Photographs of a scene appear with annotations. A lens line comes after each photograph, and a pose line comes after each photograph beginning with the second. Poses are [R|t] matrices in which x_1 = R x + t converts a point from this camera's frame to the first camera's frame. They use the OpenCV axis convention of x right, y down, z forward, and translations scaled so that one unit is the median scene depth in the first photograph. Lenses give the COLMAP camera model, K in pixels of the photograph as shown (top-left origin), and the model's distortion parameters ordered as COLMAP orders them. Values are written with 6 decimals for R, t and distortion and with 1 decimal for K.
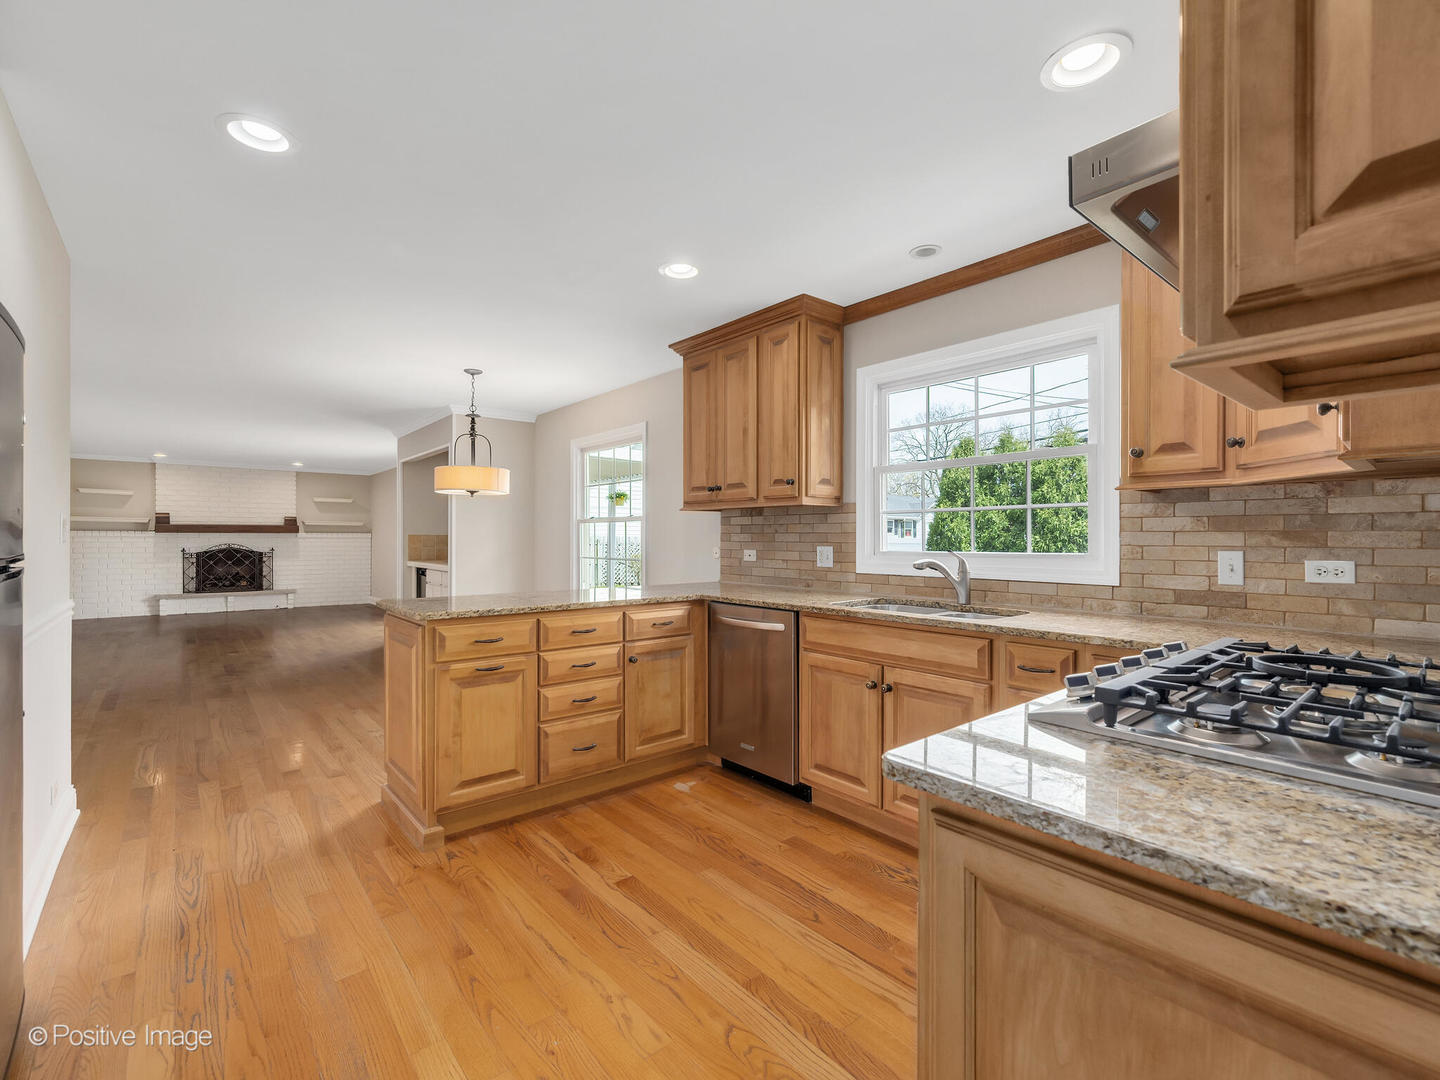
lens RADIAL K [[661.2, 0, 730.9], [0, 661.2, 535.6], [0, 0, 1]] dist [0.000206, -0.001195]
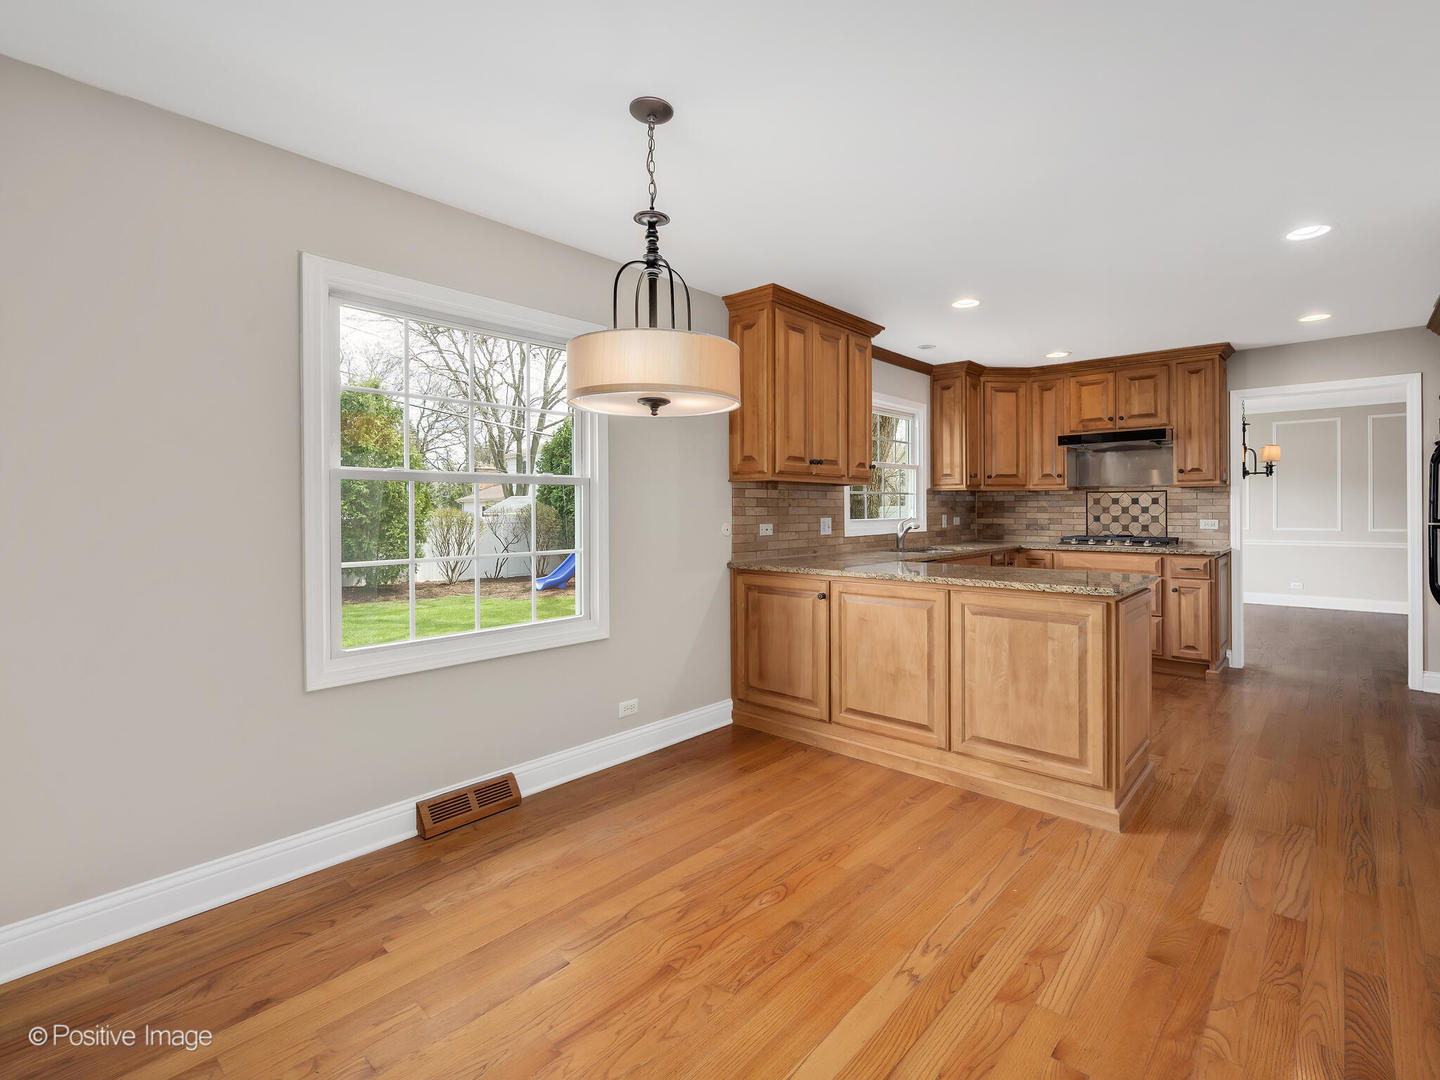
lens RADIAL K [[661.2, 0, 771.5], [0, 661.2, 510.7], [0, 0, 1]] dist [0.000206, -0.001195]
pose [[-0.162834, -0.003035, 0.986649, -0.389013], [0.001324, 0.999994, 0.003294, -0.000459], [-0.986653, 0.001843, -0.162829, 0.479332]]
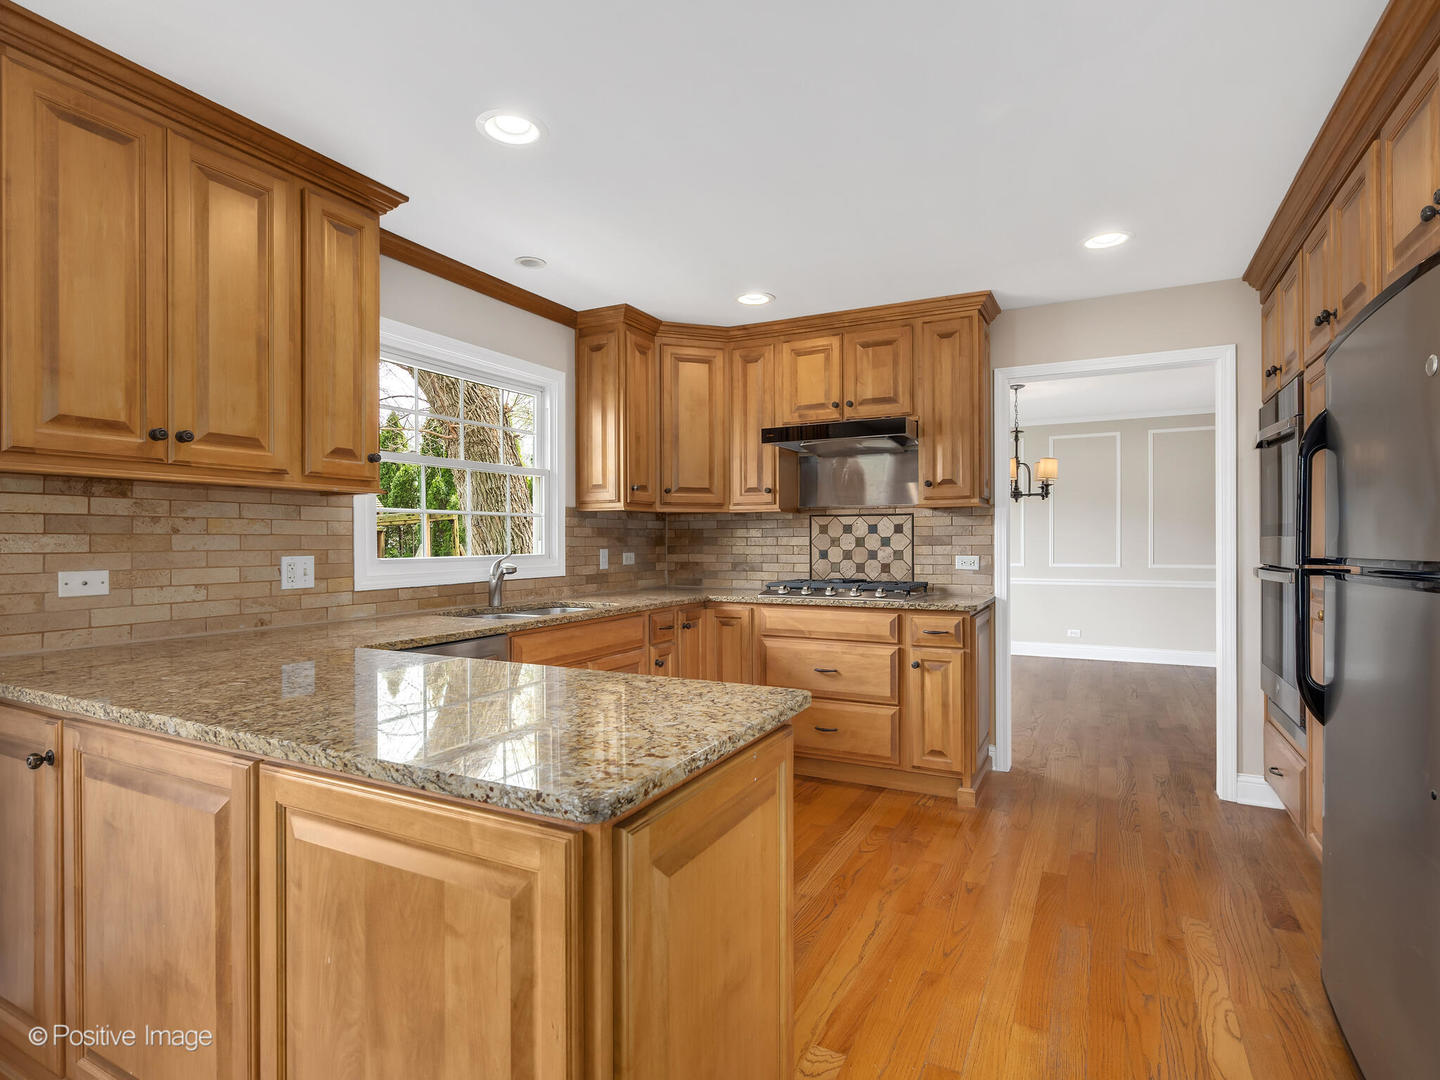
lens RADIAL K [[733.3, 0, 718.8], [0, 733.3, 543.0], [0, 0, 1]] dist [-0.002521, -0.000140]
pose [[-0.377884, -0.003207, 0.925847, -0.247309], [-0.000110, 0.999994, 0.003419, 0.000385], [-0.925853, 0.001190, -0.377882, 0.328263]]
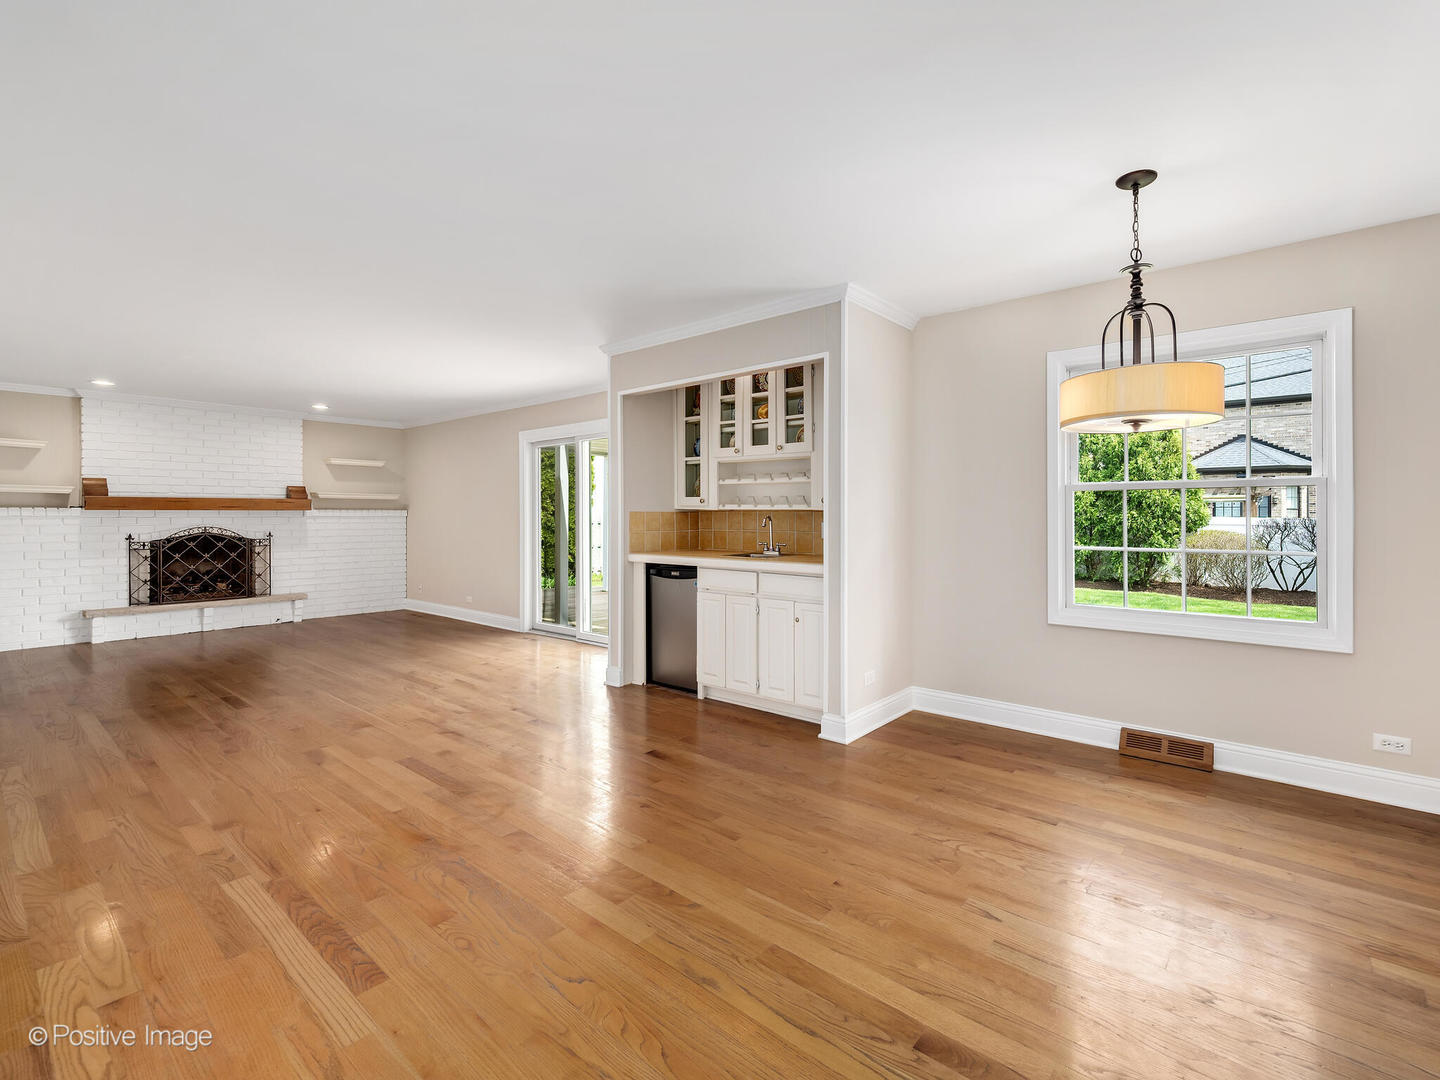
lens RADIAL K [[661.2, 0, 755.1], [0, 661.2, 513.4], [0, 0, 1]] dist [0.000206, -0.001195]
pose [[0.982304, -0.004035, 0.187249, -0.367929], [0.003747, 0.999991, 0.001892, -0.000144], [-0.187255, -0.001157, 0.982311, 0.273742]]
